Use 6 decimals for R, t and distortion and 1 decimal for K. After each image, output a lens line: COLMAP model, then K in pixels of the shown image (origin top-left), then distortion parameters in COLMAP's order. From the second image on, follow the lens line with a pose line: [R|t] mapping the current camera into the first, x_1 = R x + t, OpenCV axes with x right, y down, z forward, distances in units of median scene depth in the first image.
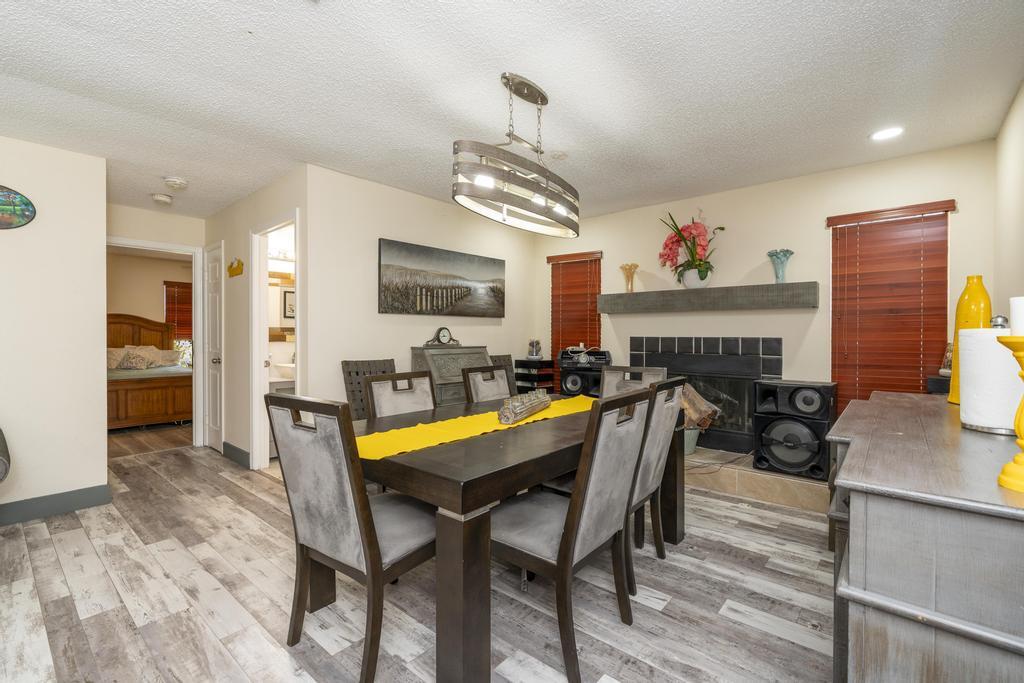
lens RADIAL K [[461.0, 0, 513.9], [0, 461.0, 331.4], [0, 0, 1]] dist [-0.015592, 0.005820]
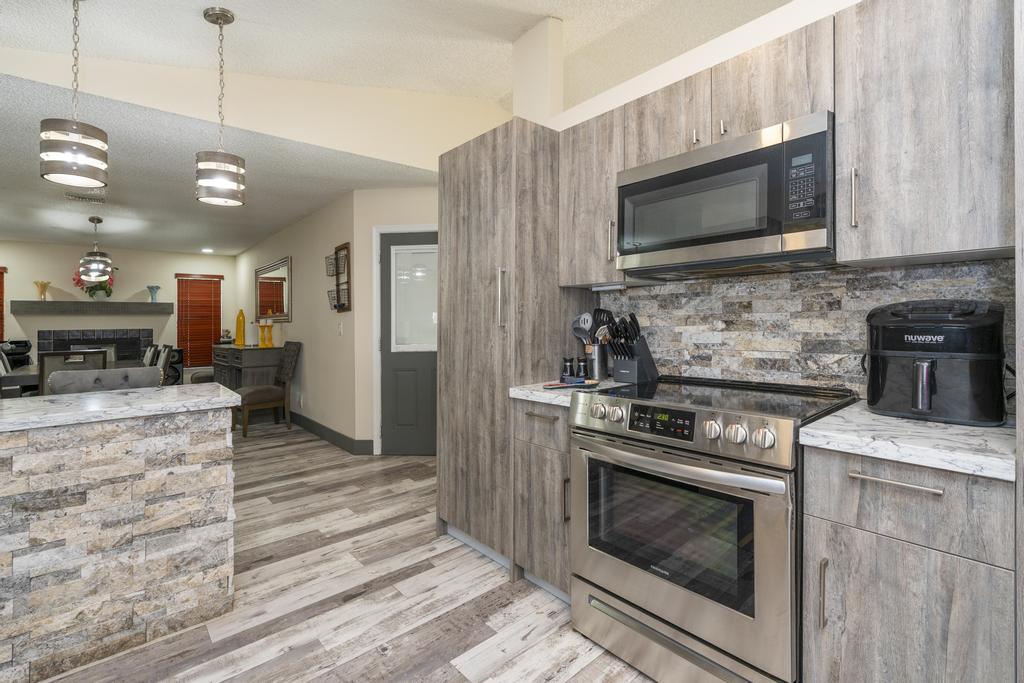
lens RADIAL K [[461.0, 0, 508.9], [0, 461.0, 317.1], [0, 0, 1]] dist [-0.015592, 0.005820]
pose [[0.139092, 0.008269, 0.990245, -1.089651], [0.008965, 0.999914, -0.009609, -0.003078], [-0.990239, 0.010214, 0.139006, -0.764885]]
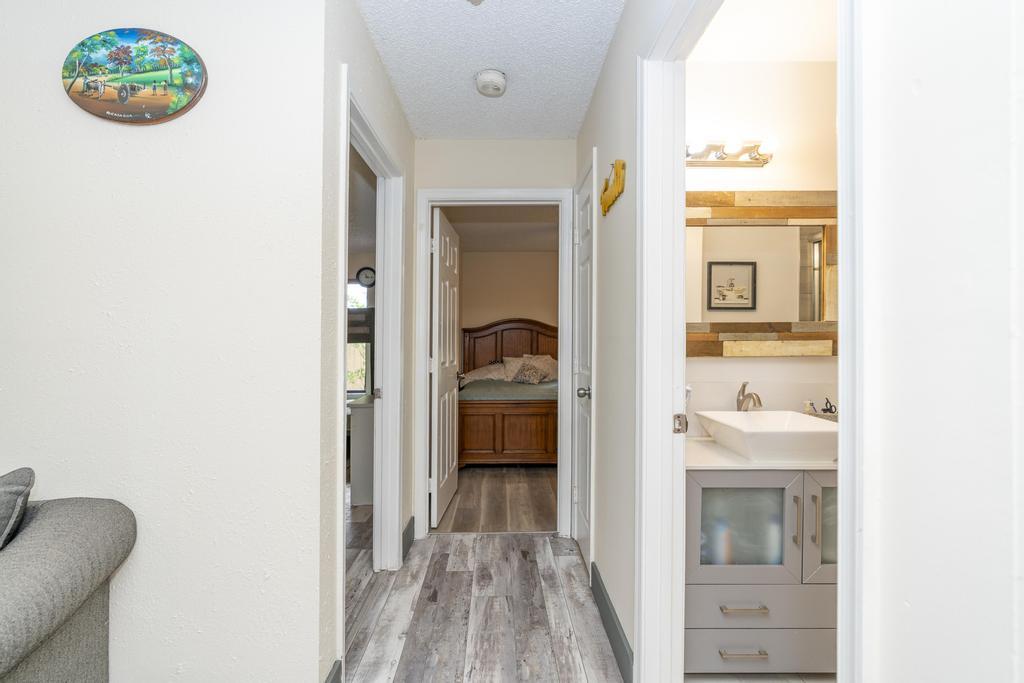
lens RADIAL K [[461.0, 0, 502.2], [0, 461.0, 354.9], [0, 0, 1]] dist [-0.015592, 0.005820]
pose [[0.655713, 0.016254, -0.754835, -0.359074], [0.011064, 0.999454, 0.031133, 0.006294], [0.754929, -0.028766, 0.655175, 0.660237]]
